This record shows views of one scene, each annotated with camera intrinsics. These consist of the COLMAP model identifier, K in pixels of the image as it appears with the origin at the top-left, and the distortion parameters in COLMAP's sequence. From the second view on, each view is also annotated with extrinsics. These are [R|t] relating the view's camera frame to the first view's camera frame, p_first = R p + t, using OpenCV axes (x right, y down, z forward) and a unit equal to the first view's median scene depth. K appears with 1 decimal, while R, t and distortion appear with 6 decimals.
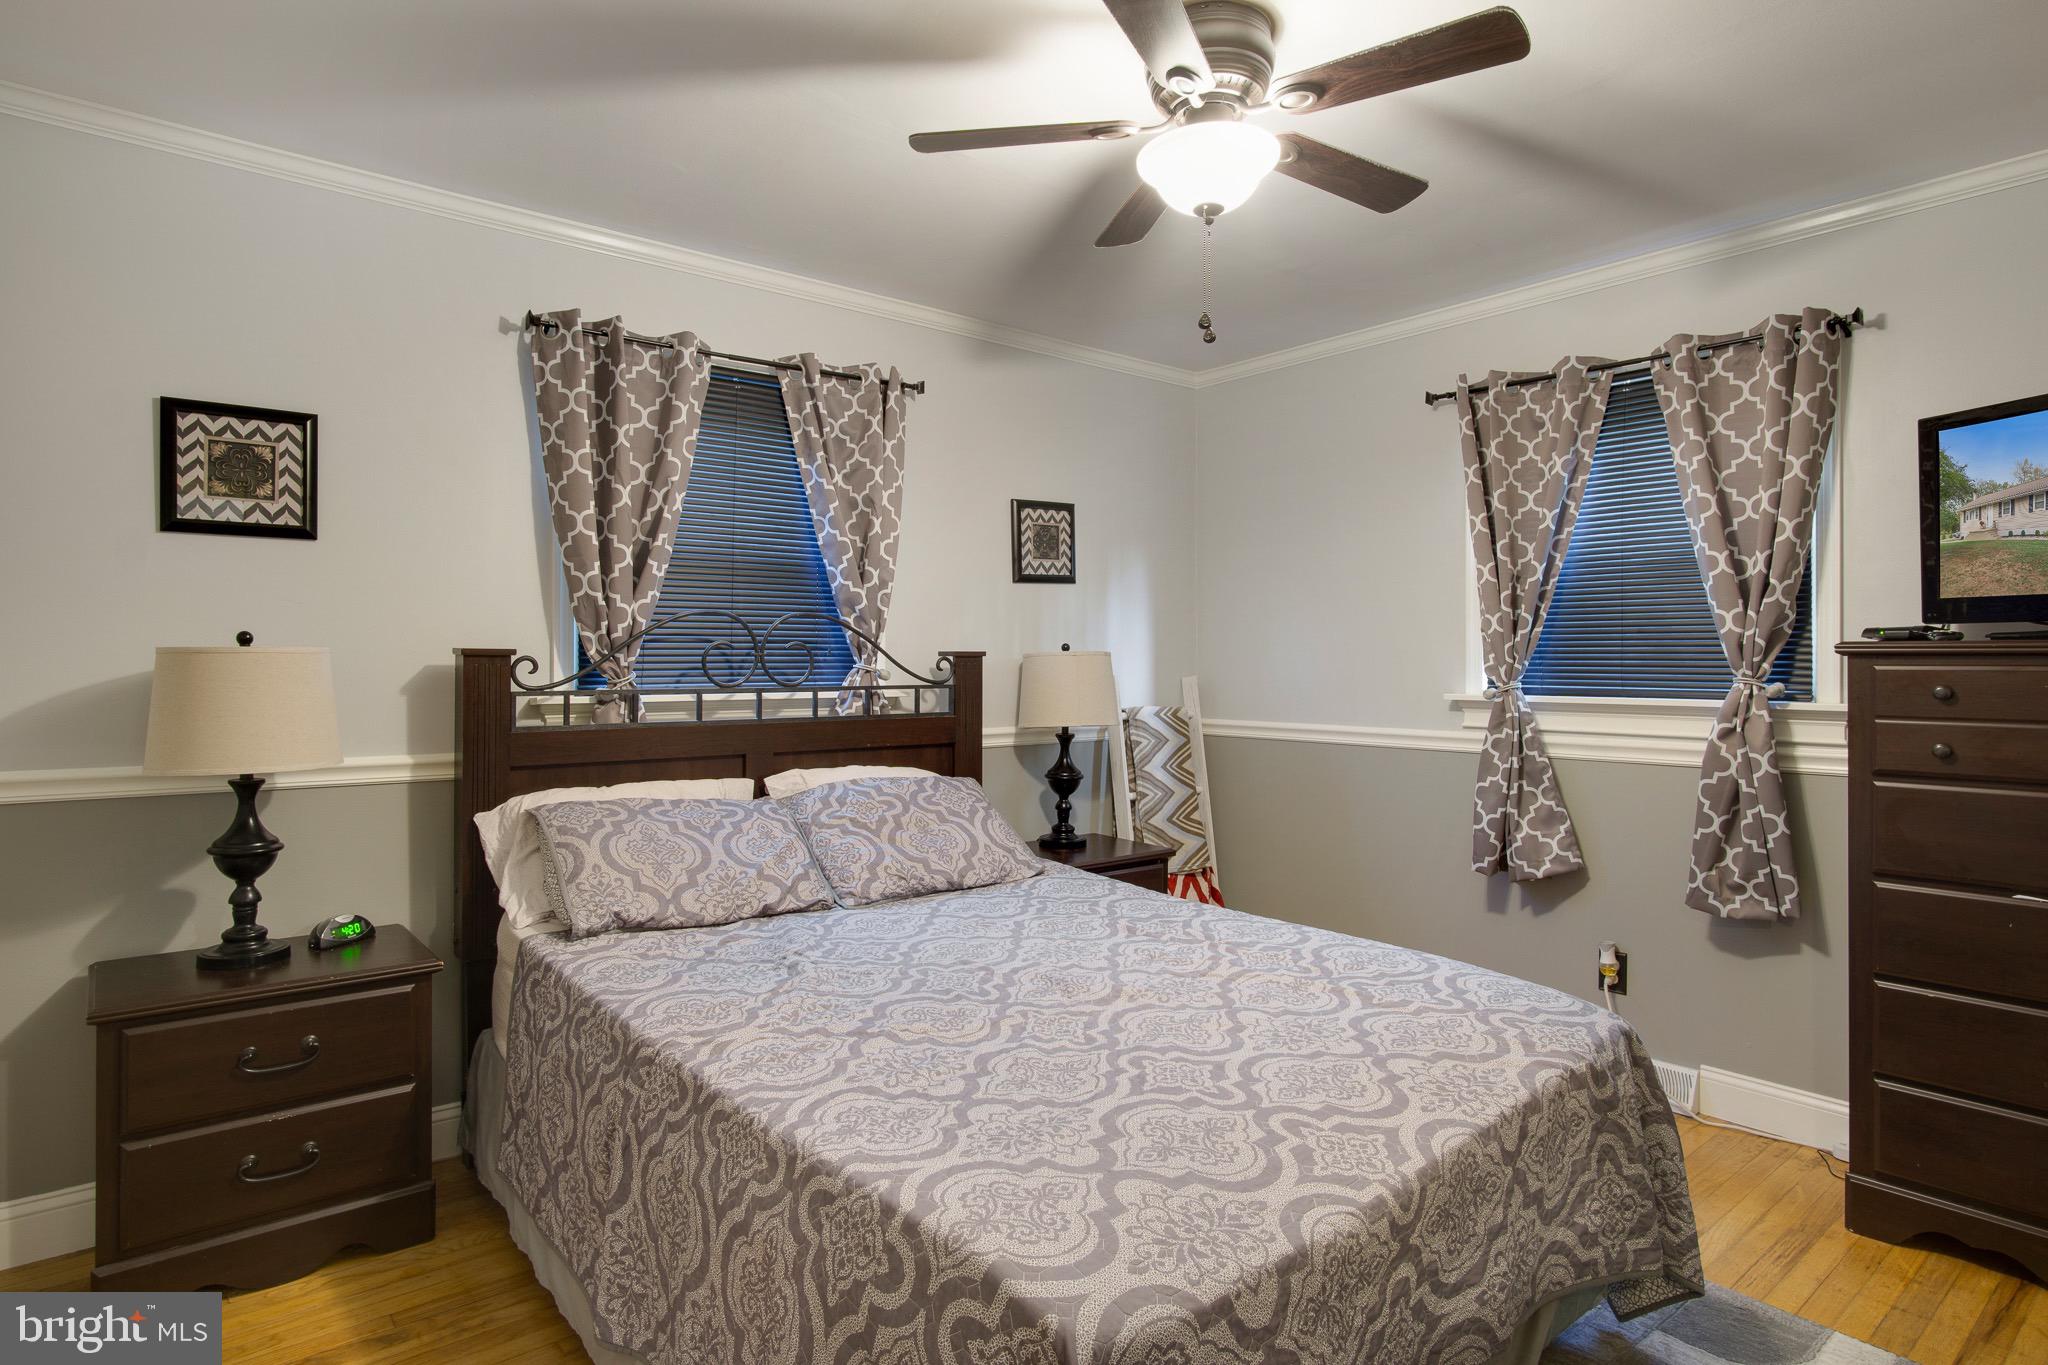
lens RADIAL K [[1109.5, 0, 1029.7], [0, 1109.5, 664.8], [0, 0, 1]] dist [-0.062547, 0.100082]
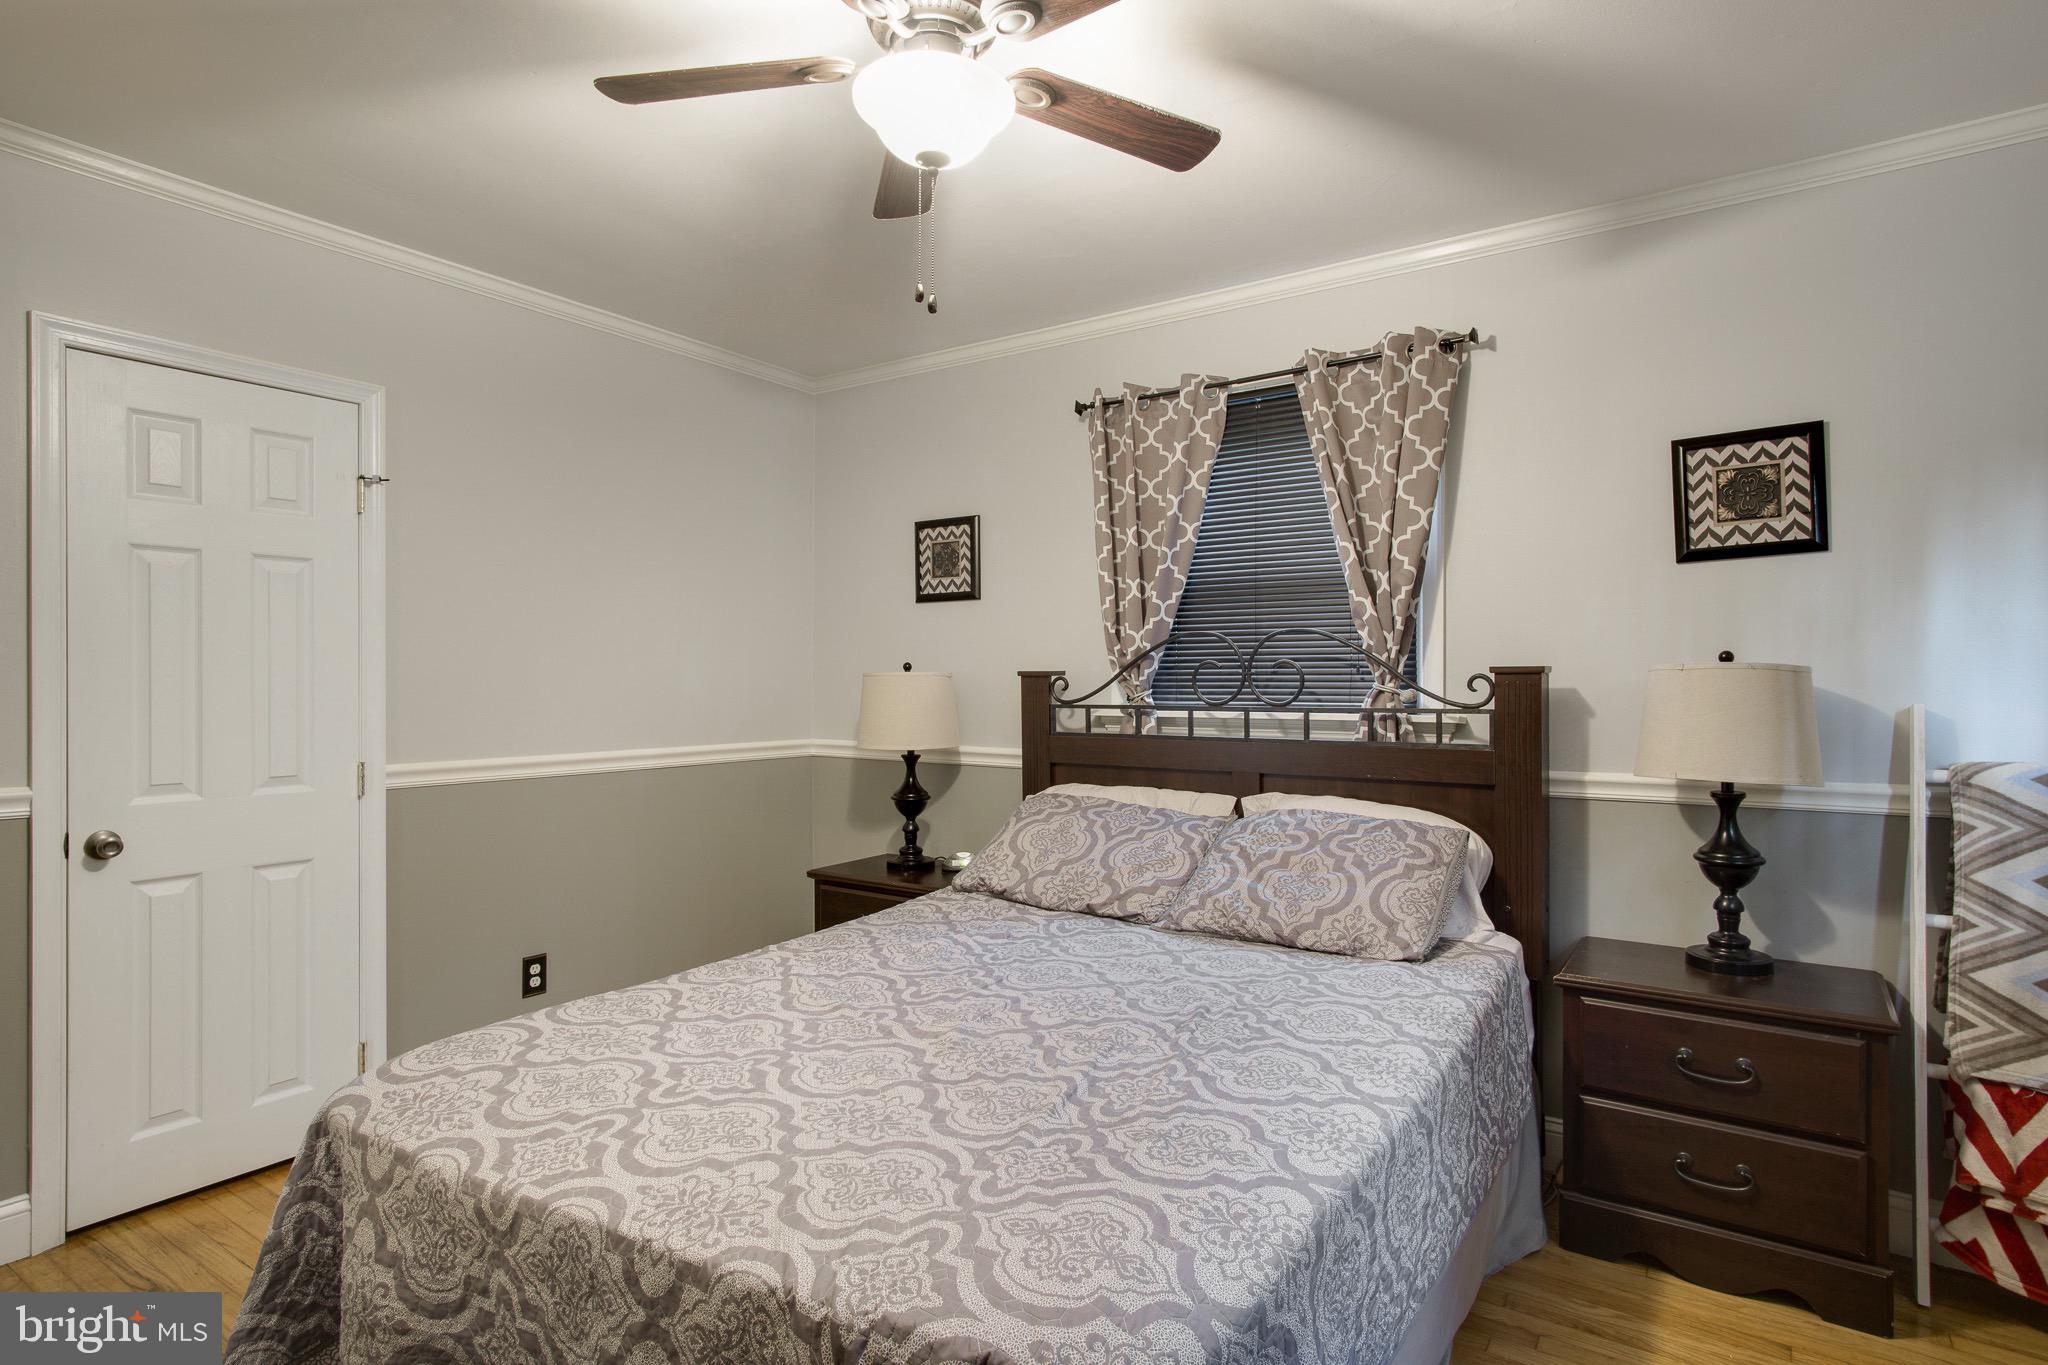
lens RADIAL K [[1080.6, 0, 990.1], [0, 1080.6, 686.6], [0, 0, 1]] dist [-0.056695, 0.089093]
pose [[0.268504, 0.004665, -0.963267, 0.633581], [-0.001025, 0.999989, 0.004557, -0.001462], [0.963278, -0.000236, 0.268506, 0.520172]]
